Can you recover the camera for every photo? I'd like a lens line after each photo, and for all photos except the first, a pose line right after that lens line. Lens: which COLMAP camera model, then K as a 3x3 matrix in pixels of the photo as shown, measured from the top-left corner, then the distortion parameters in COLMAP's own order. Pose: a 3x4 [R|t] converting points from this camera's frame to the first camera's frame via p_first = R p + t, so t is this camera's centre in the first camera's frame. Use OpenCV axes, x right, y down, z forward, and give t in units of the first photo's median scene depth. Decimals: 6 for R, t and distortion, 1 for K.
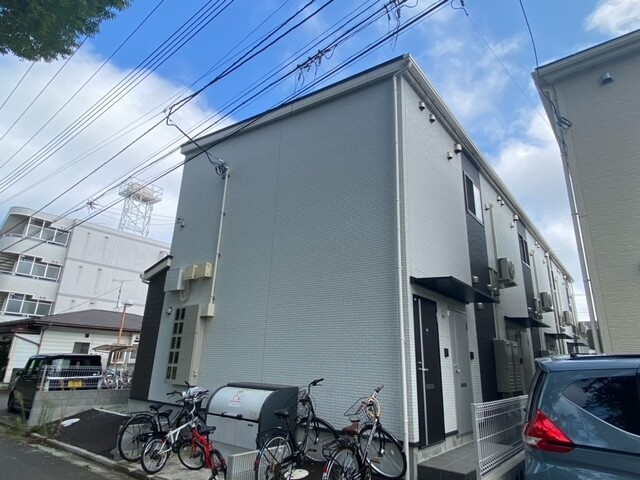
lens RADIAL K [[377.8, 0, 320.0], [0, 377.8, 240.0], [0, 0, 1]] dist [0.089019, -0.073390]
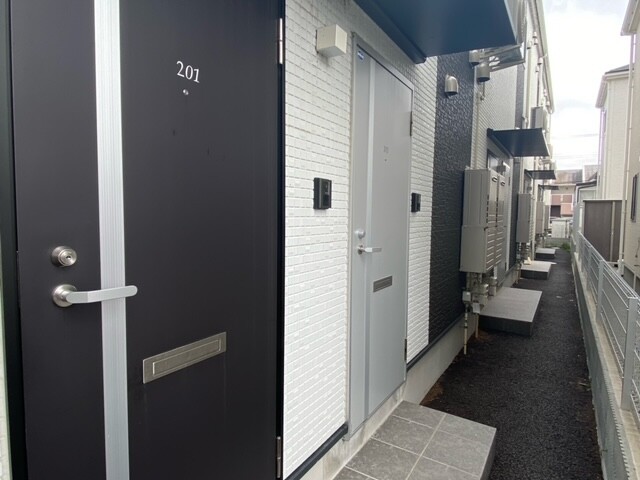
lens RADIAL K [[377.8, 0, 320.0], [0, 377.8, 240.0], [0, 0, 1]] dist [0.089019, -0.073390]
pose [[0.994728, -0.030905, 0.097782, 0.261779], [-0.007408, 0.929362, 0.369095, 0.196135], [-0.102282, -0.367874, 0.924233, 0.645130]]
